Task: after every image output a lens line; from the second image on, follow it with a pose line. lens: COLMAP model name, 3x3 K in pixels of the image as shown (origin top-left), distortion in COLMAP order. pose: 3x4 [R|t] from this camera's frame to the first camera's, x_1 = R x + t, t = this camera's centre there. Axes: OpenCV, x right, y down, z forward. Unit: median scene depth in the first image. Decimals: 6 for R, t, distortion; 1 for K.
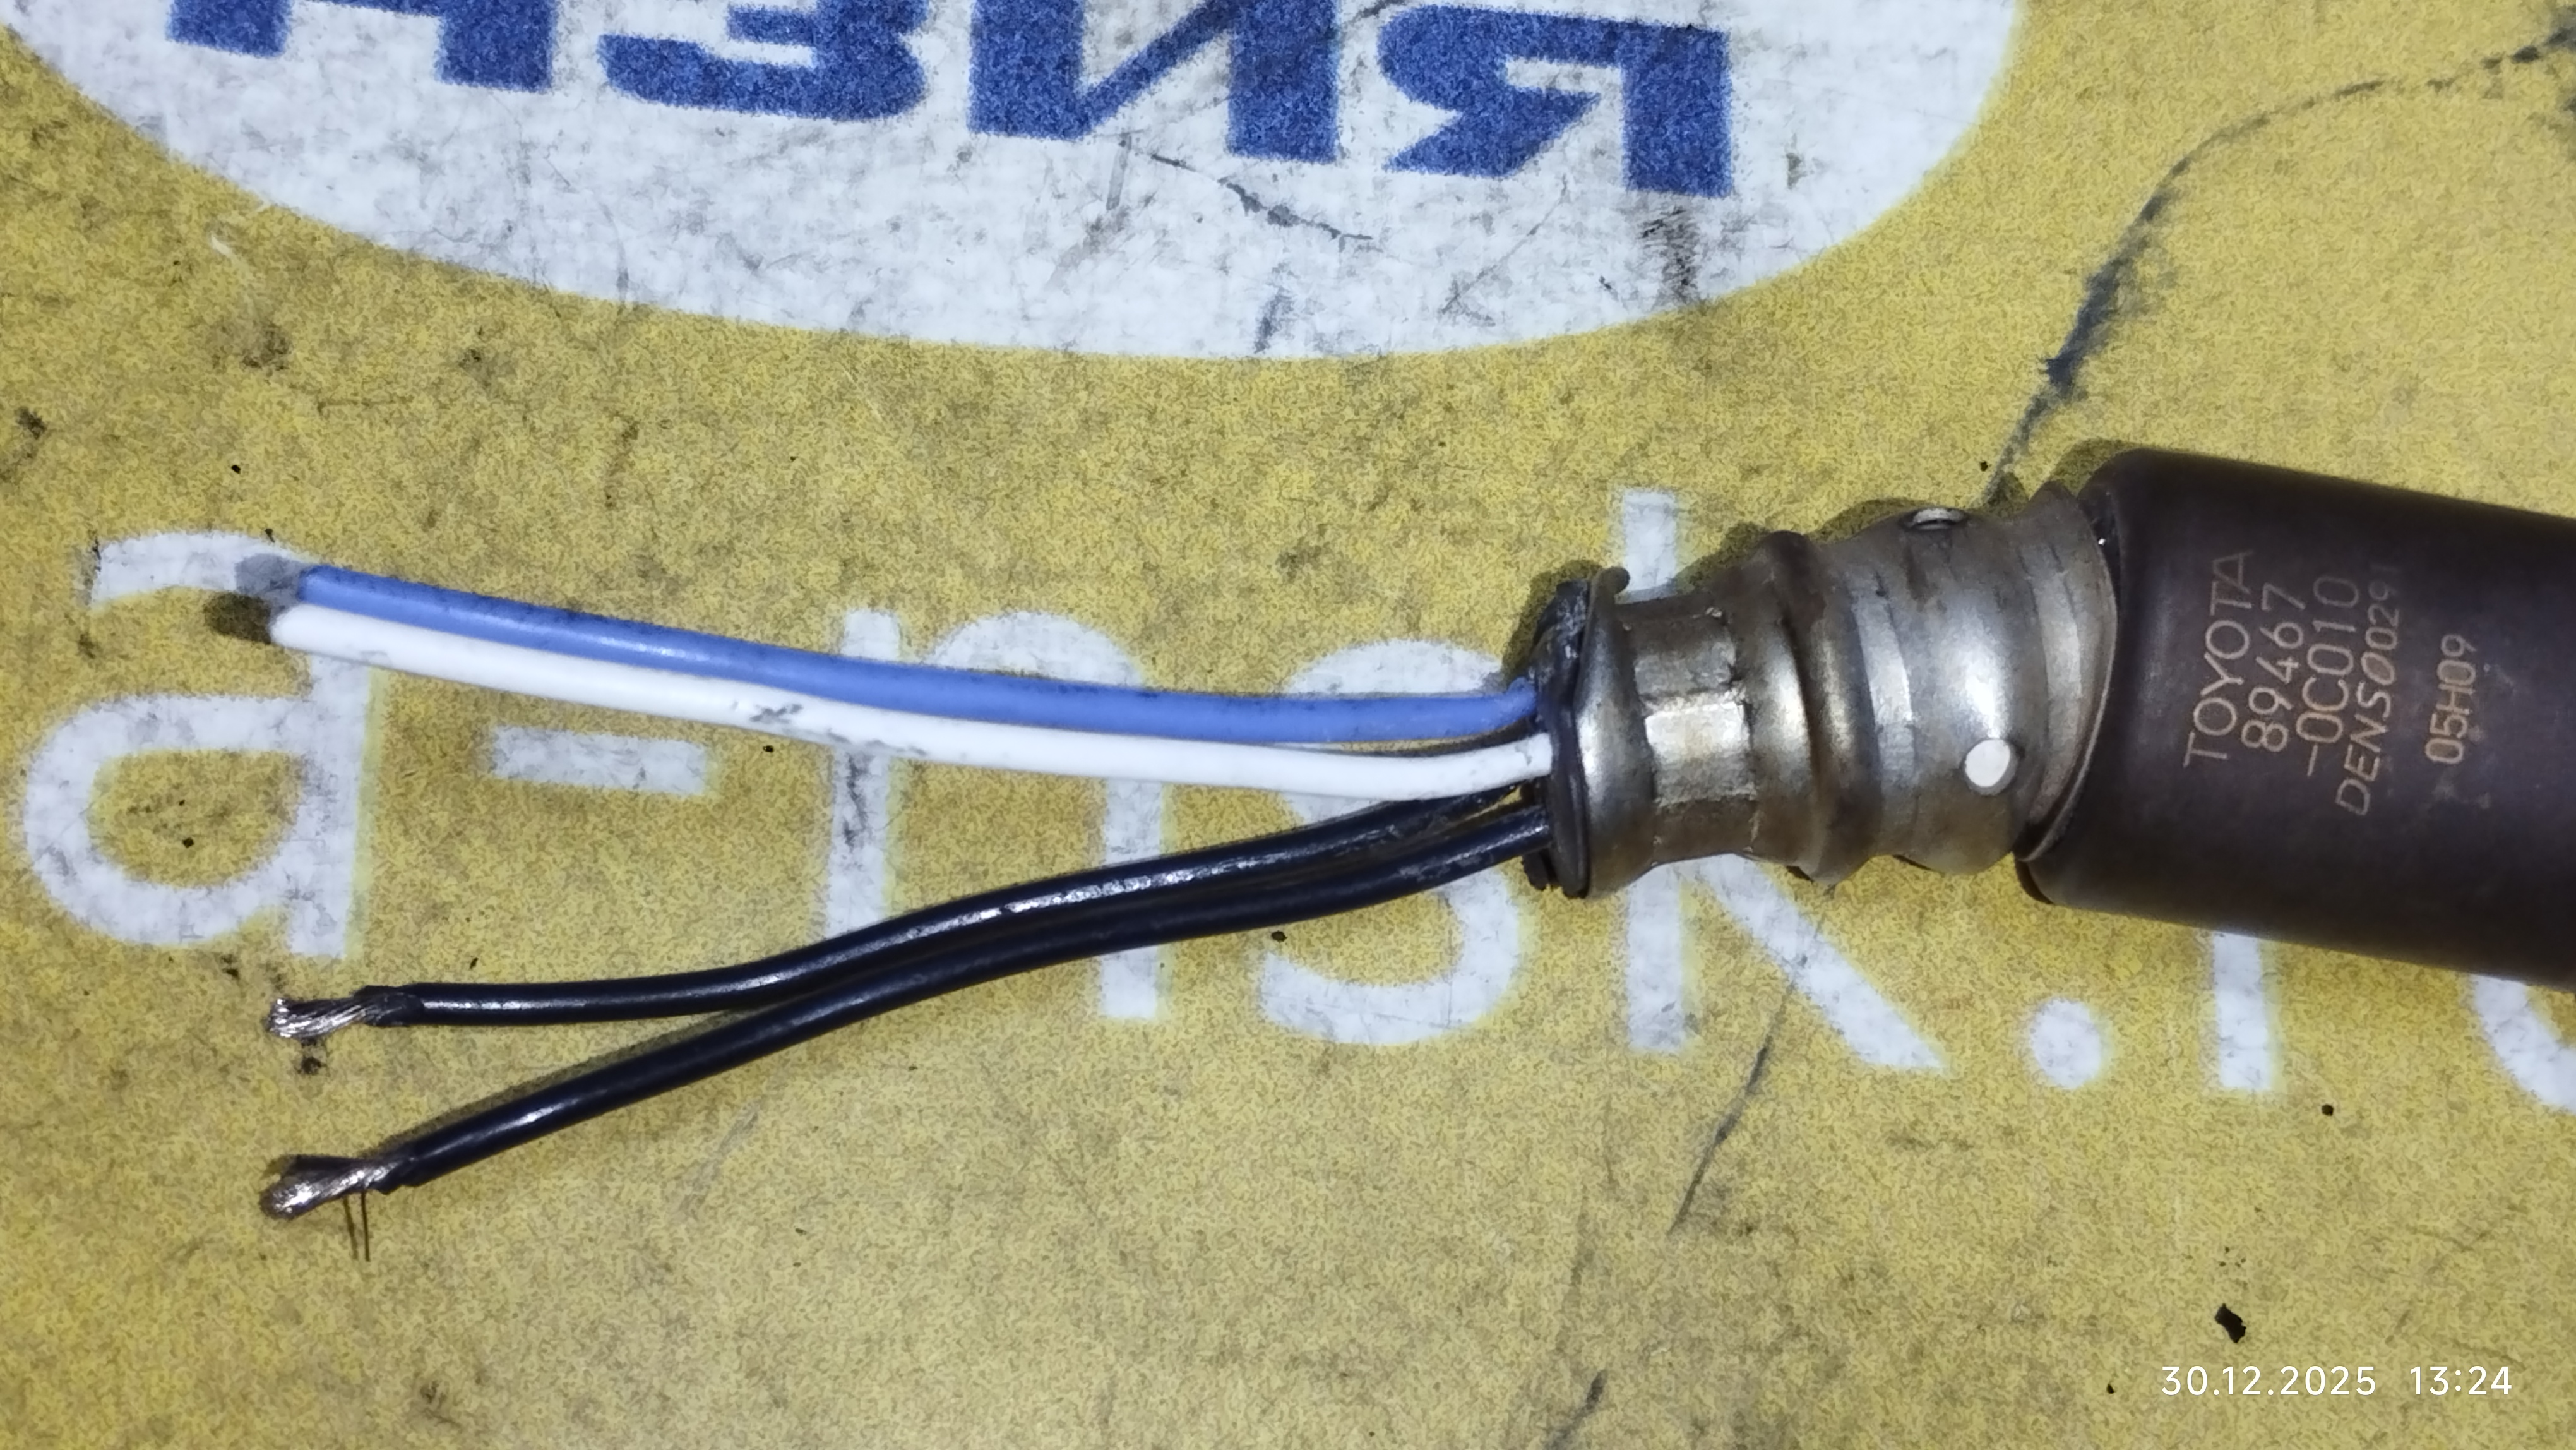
lens RADIAL K [[4456.1, 0, 1296.6], [0, 4456.1, 729.8], [0, 0, 1]] dist [0.062486, 0.000000]
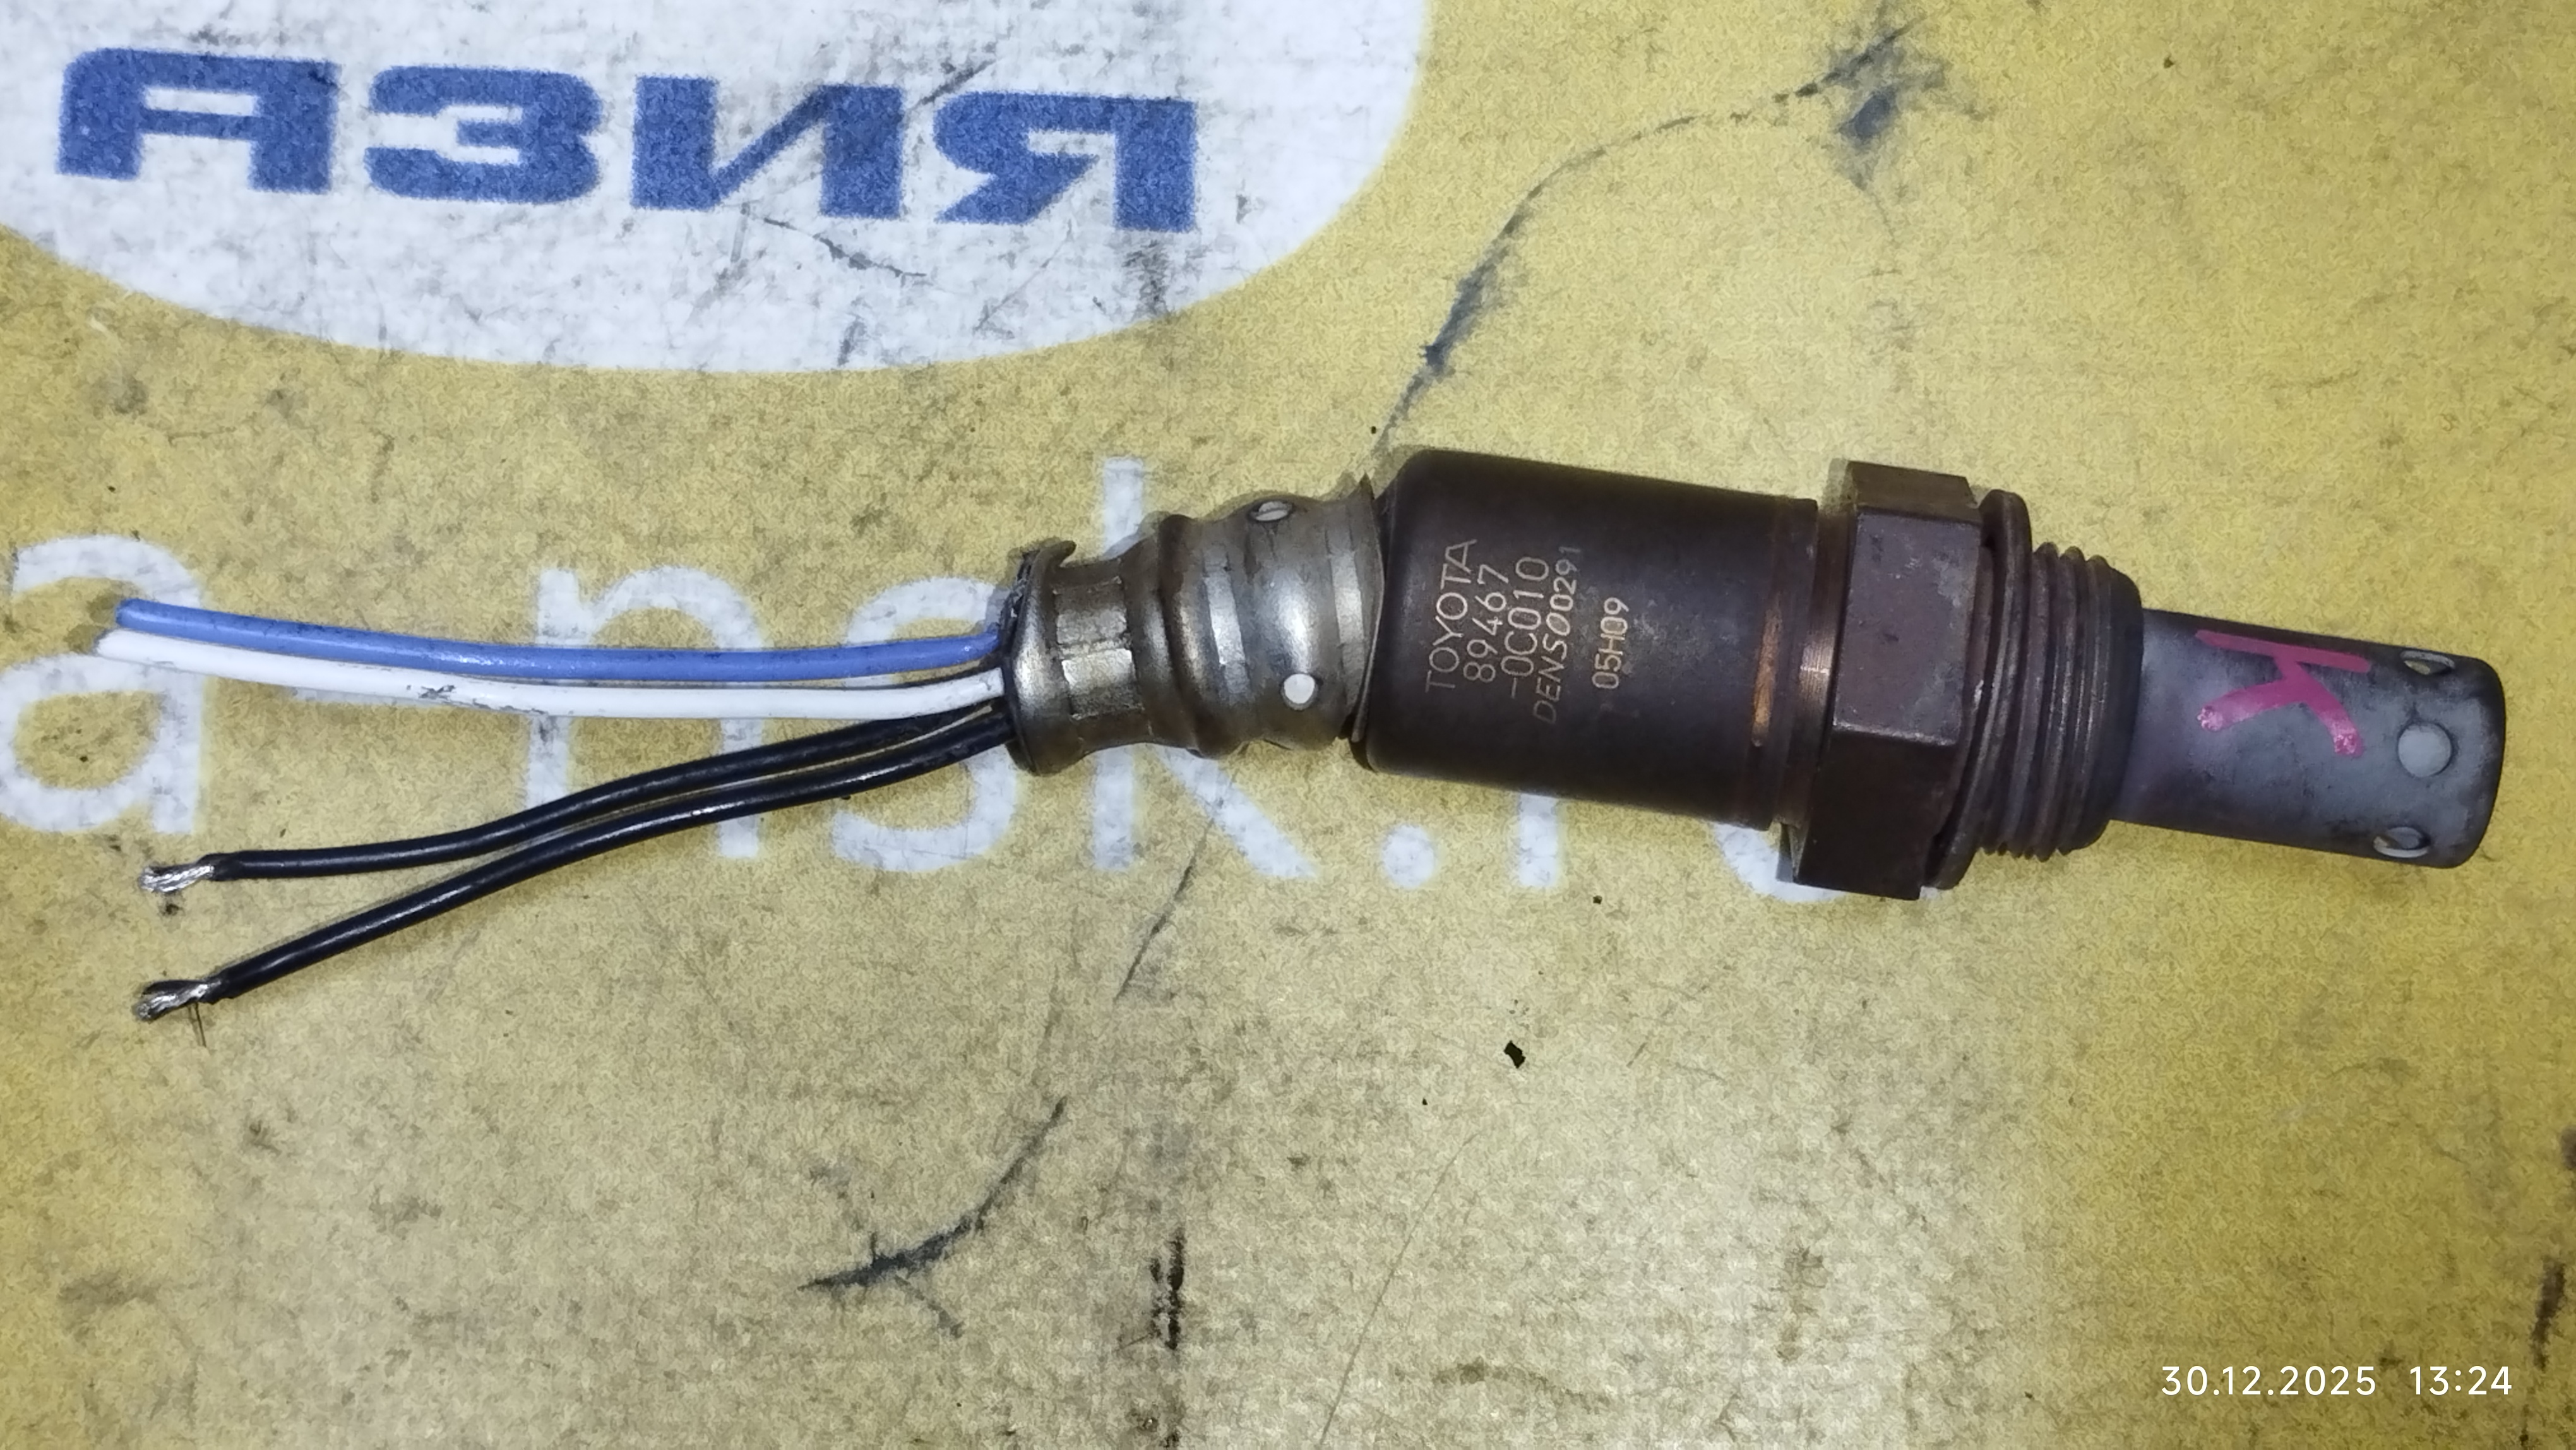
lens RADIAL K [[4456.1, 0, 1322.4], [0, 4456.1, 753.4], [0, 0, 1]] dist [0.062486, 0.000000]
pose [[0.994781, -0.012028, -0.101324, 0.291331], [0.027766, 0.987464, 0.155380, -0.183998], [0.098185, -0.157382, 0.982645, -0.387618]]
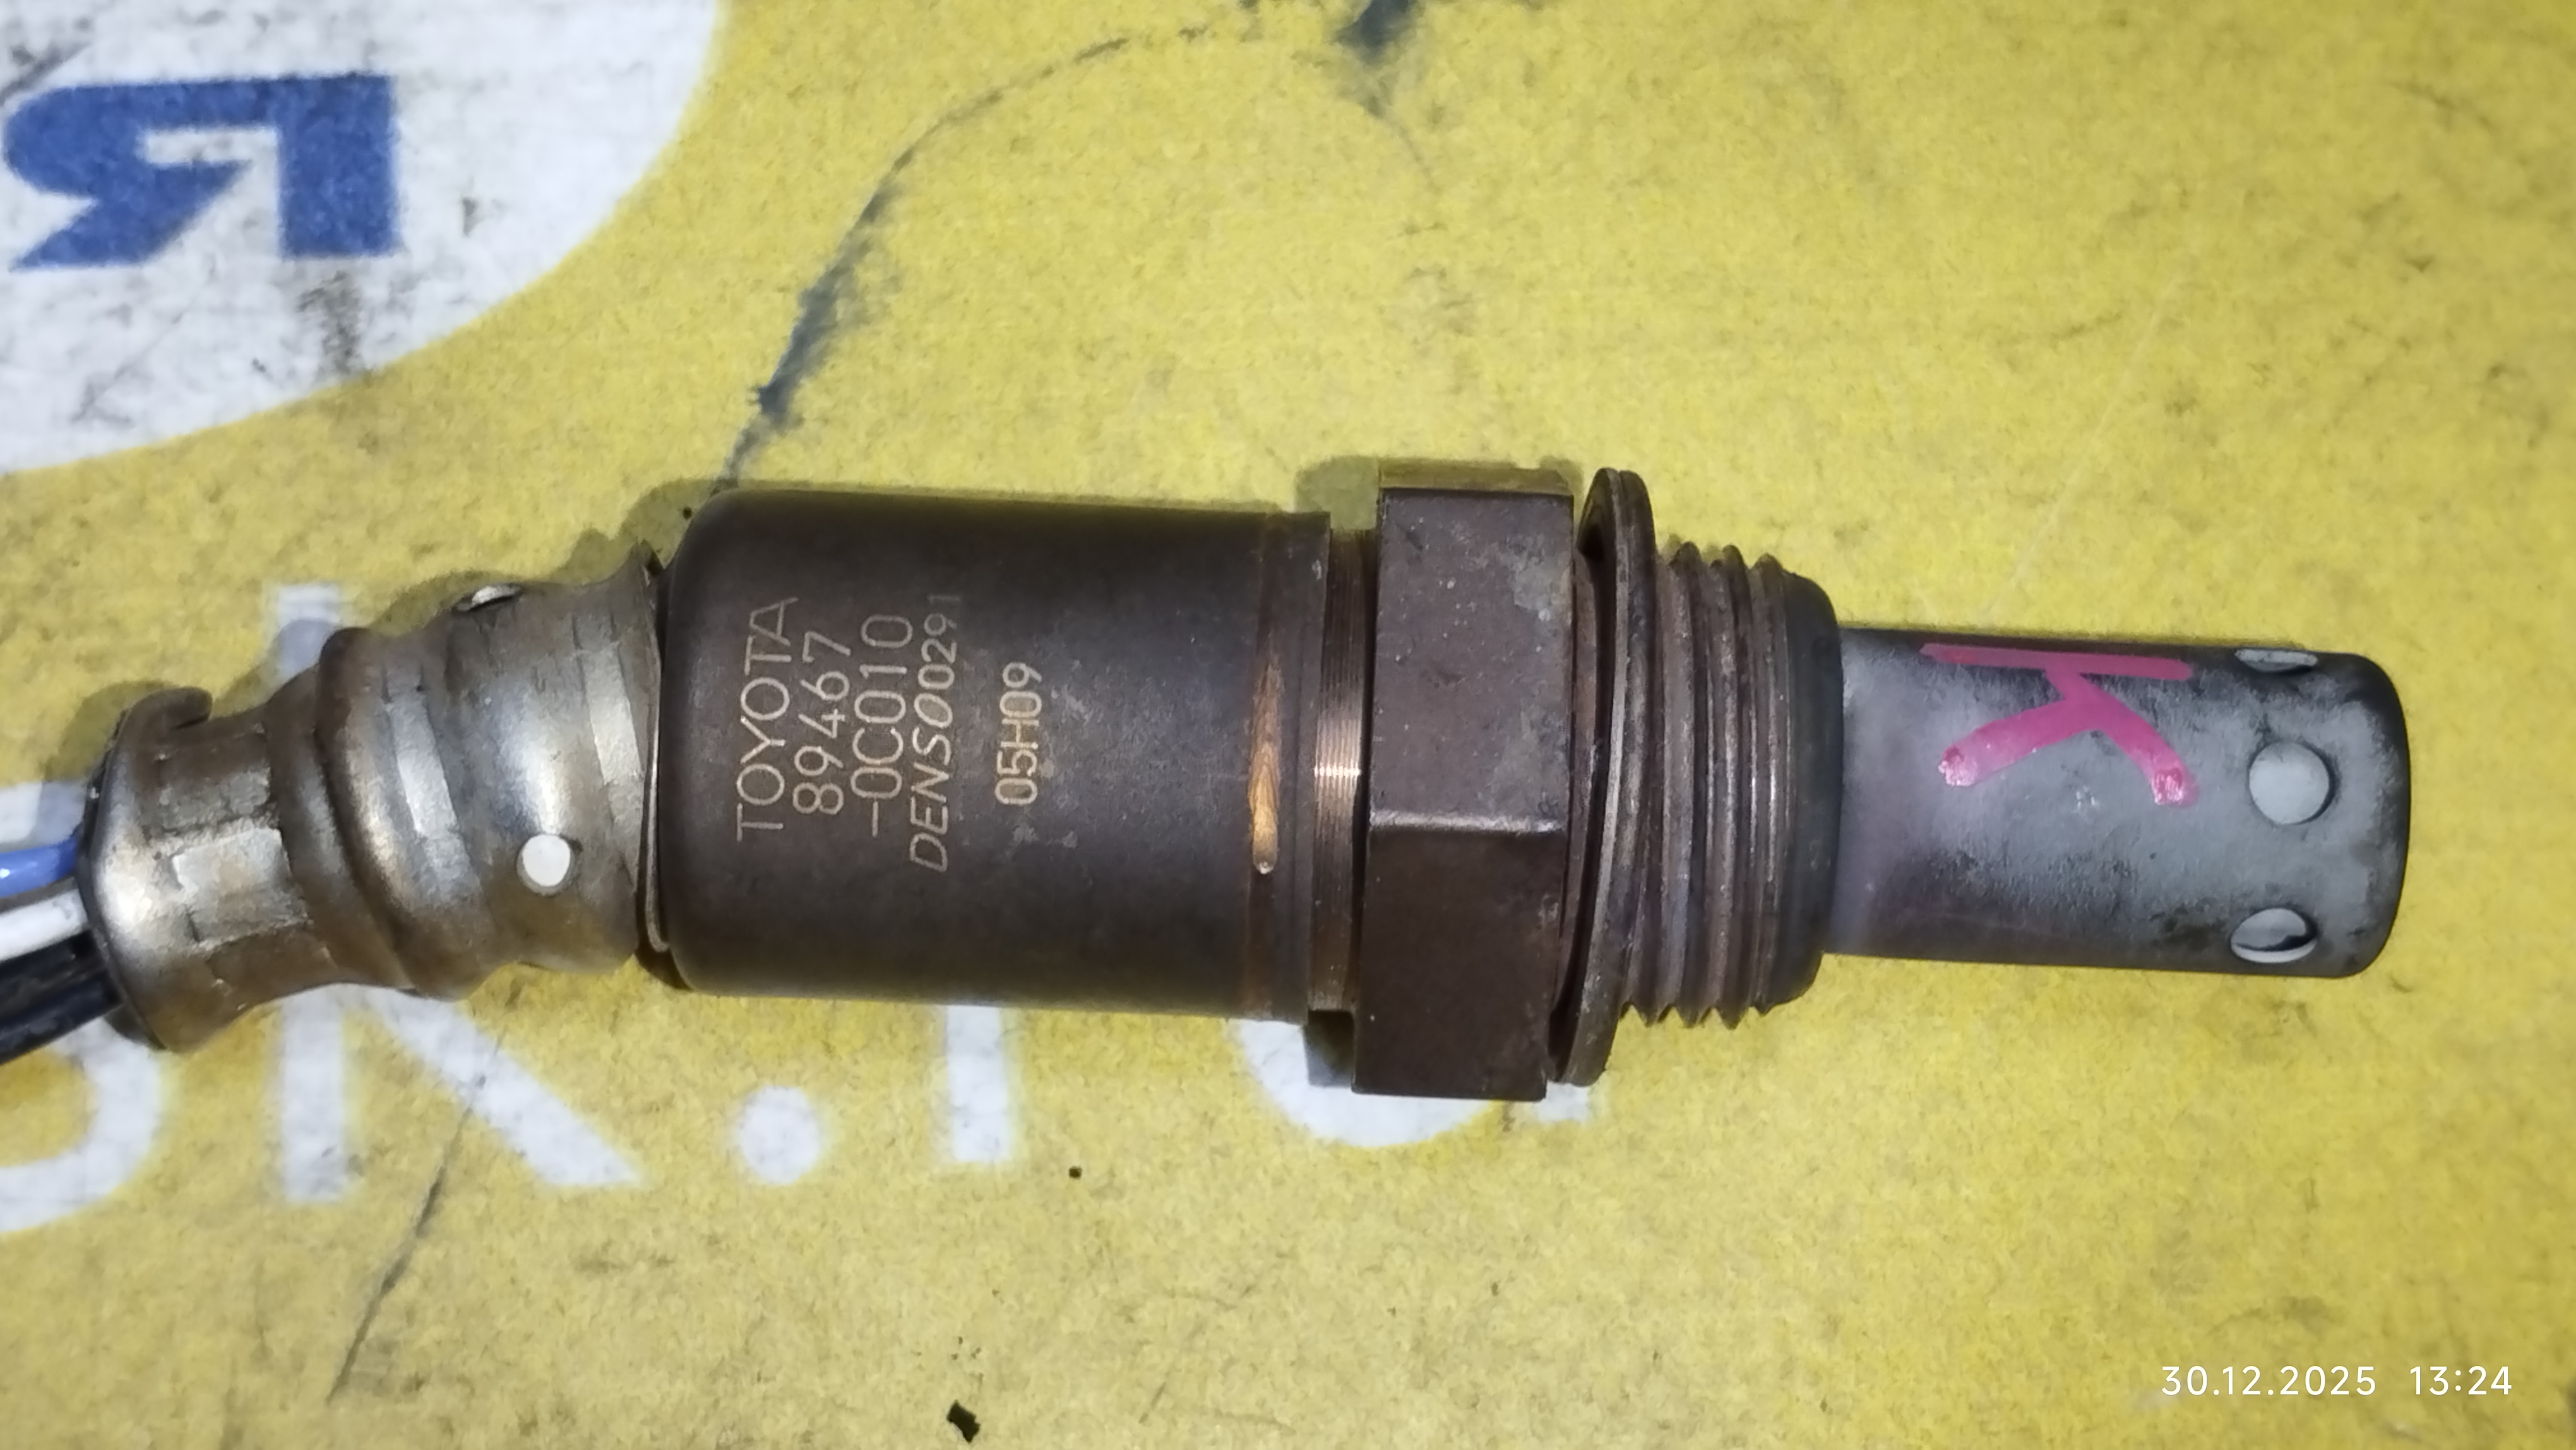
lens RADIAL K [[4456.1, 0, 1340.0], [0, 4456.1, 744.3], [0, 0, 1]] dist [0.062486, 0.000000]
pose [[0.991674, -0.119075, -0.049024, 0.345035], [0.119965, 0.992655, 0.015625, -0.010421], [0.046804, -0.021376, 0.998675, 0.089523]]
